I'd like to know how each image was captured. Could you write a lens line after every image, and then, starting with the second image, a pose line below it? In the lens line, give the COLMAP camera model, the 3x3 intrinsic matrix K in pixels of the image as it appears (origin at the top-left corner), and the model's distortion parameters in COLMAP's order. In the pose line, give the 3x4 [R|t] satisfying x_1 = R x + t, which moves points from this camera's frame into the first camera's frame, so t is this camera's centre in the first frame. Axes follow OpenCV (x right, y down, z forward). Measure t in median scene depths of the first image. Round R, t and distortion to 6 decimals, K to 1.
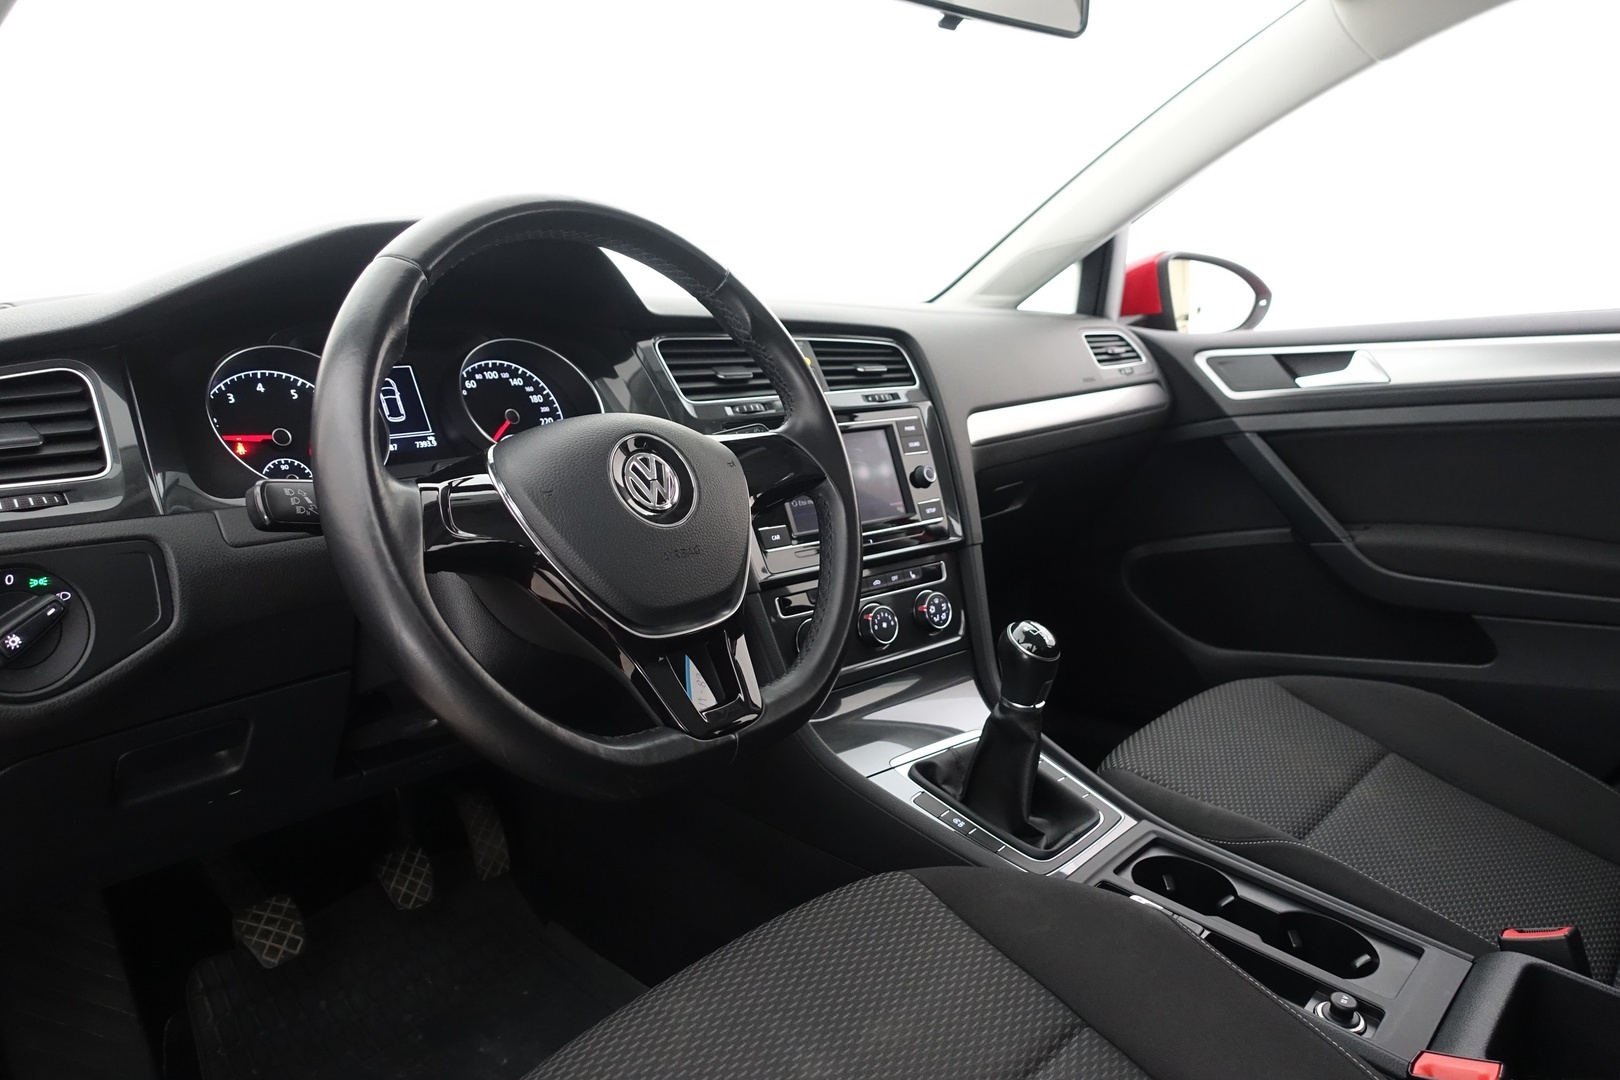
lens RADIAL K [[1144.1, 0, 810.0], [0, 1144.1, 540.0], [0, 0, 1]] dist [0.008717, -0.001763]
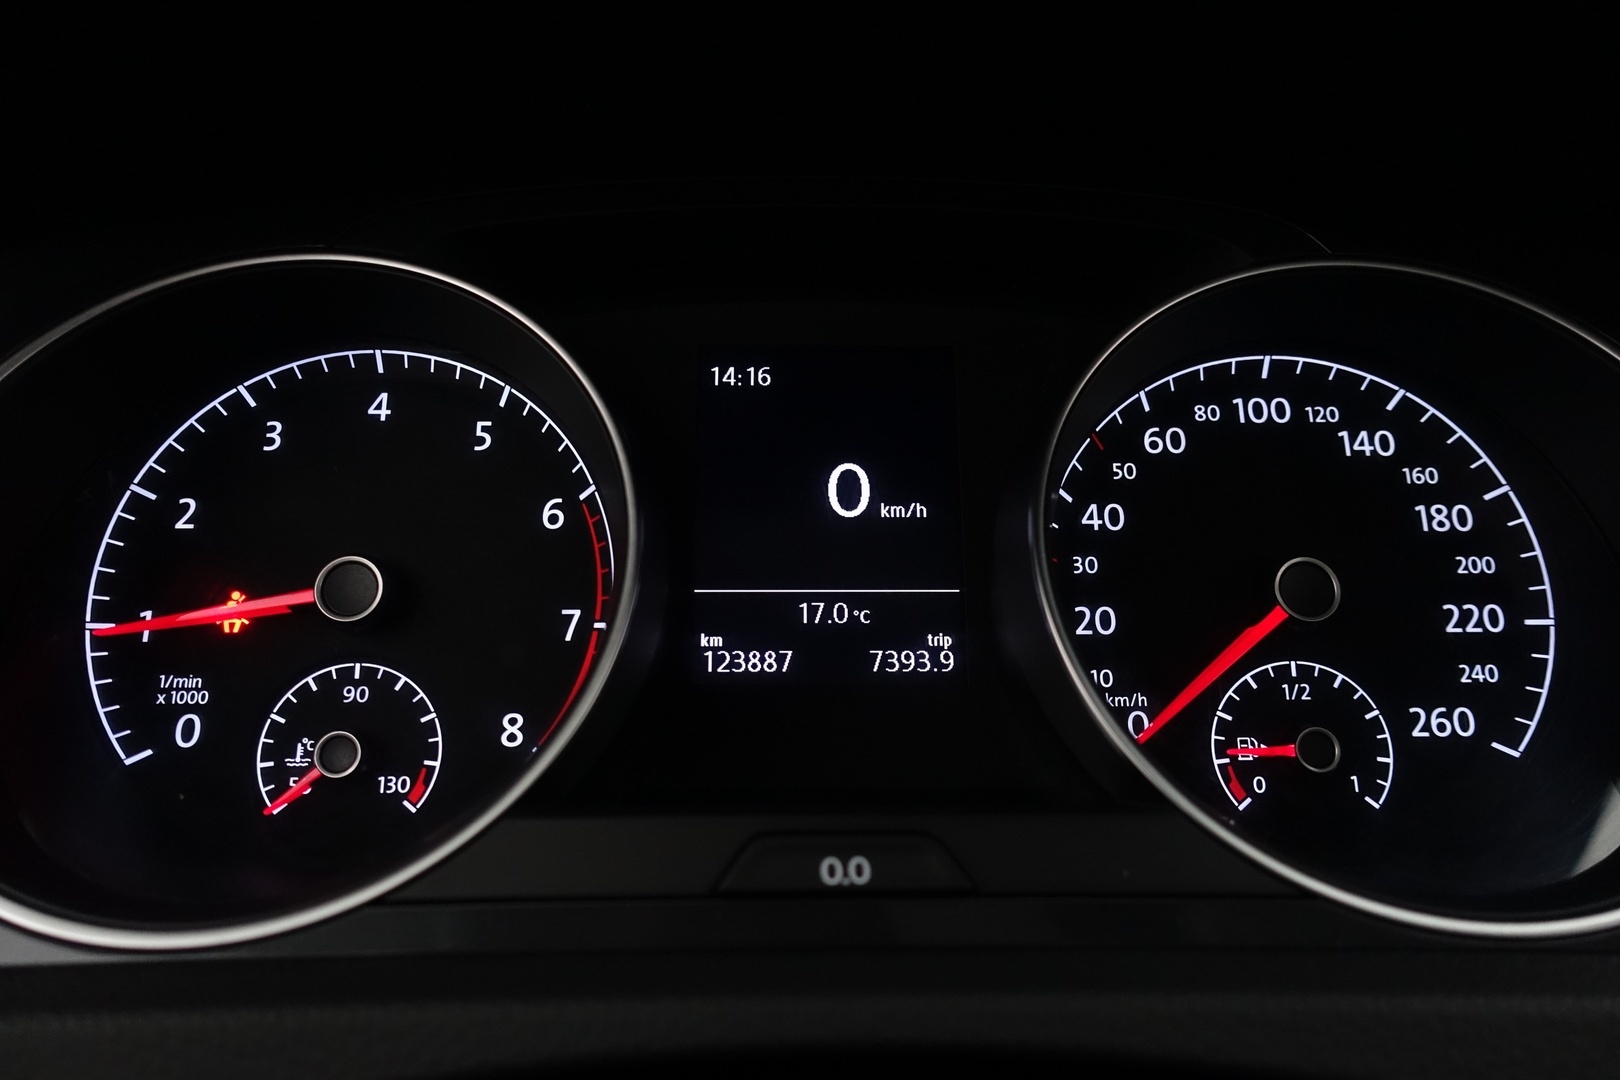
lens RADIAL K [[1144.1, 0, 810.0], [0, 1144.1, 540.0], [0, 0, 1]] dist [0.008717, -0.001763]
pose [[0.683037, 0.156753, -0.713365, -0.185745], [-0.156280, 0.985444, 0.066904, -0.135492], [0.713469, 0.065787, 0.697592, 0.871492]]
